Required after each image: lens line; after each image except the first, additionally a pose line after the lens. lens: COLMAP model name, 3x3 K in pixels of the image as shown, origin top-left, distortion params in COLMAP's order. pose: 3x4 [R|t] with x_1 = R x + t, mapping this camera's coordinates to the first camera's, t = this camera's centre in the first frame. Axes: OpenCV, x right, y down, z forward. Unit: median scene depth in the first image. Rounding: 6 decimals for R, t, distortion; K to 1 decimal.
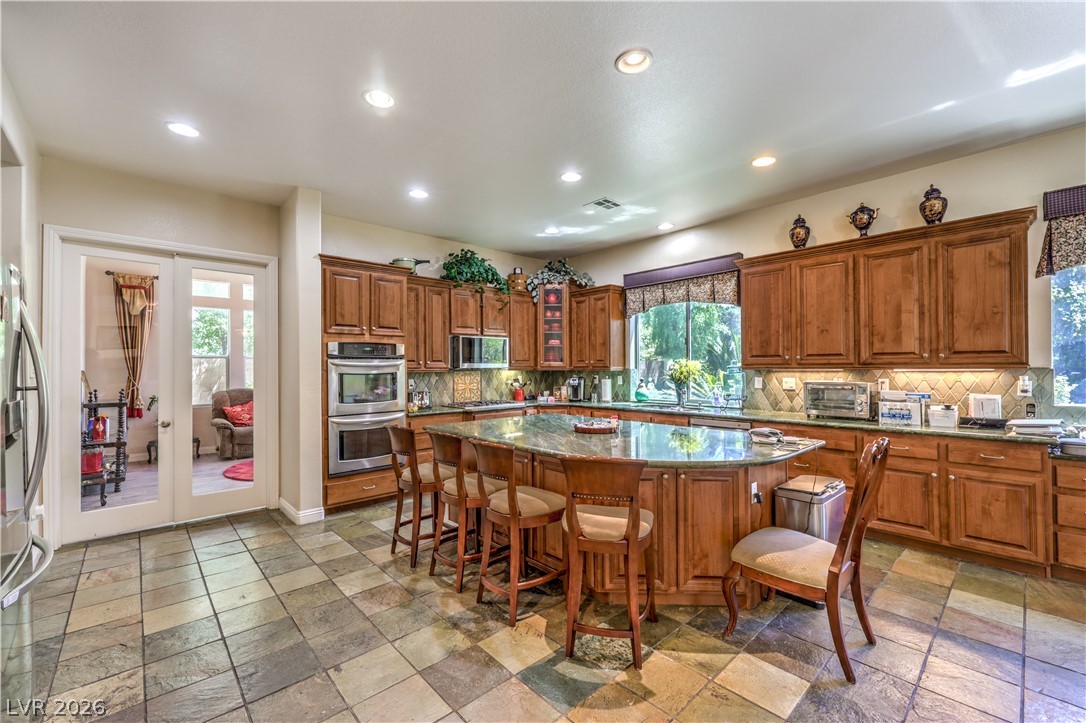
lens RADIAL K [[443.9, 0, 545.1], [0, 443.9, 364.6], [0, 0, 1]] dist [-0.001493, 0.000012]
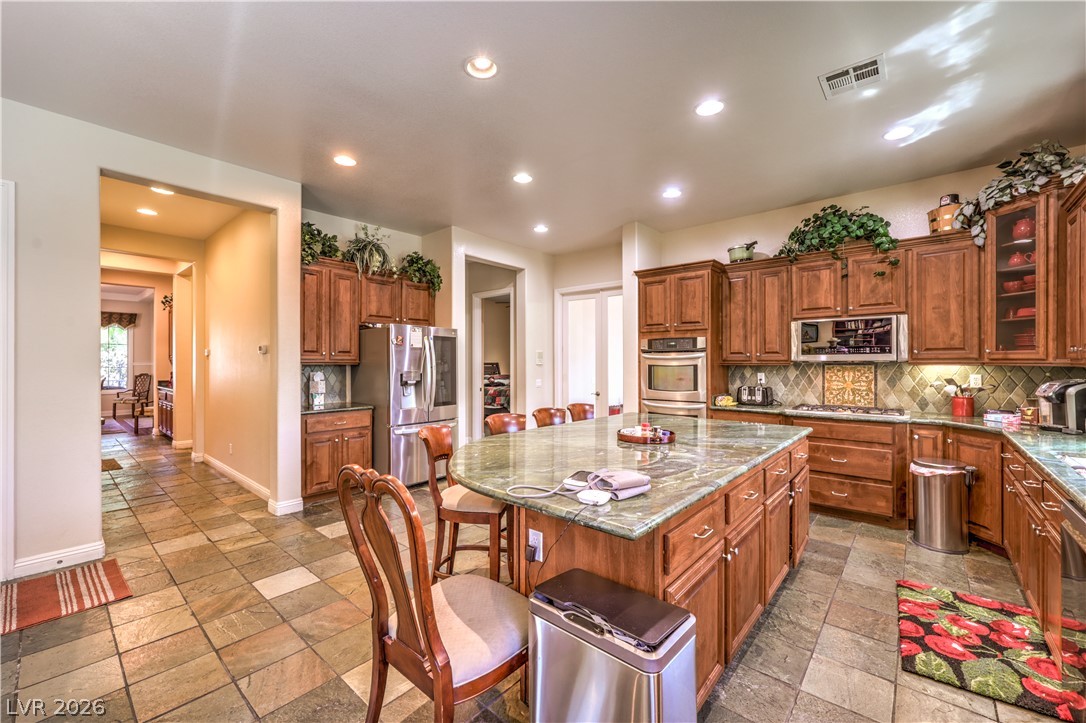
lens RADIAL K [[443.9, 0, 546.8], [0, 443.9, 360.3], [0, 0, 1]] dist [-0.001493, 0.000012]
pose [[0.120891, -0.001331, -0.992665, 0.629960], [0.004875, 0.999988, -0.000747, 0.005891], [0.992654, -0.004749, 0.120896, 0.510879]]
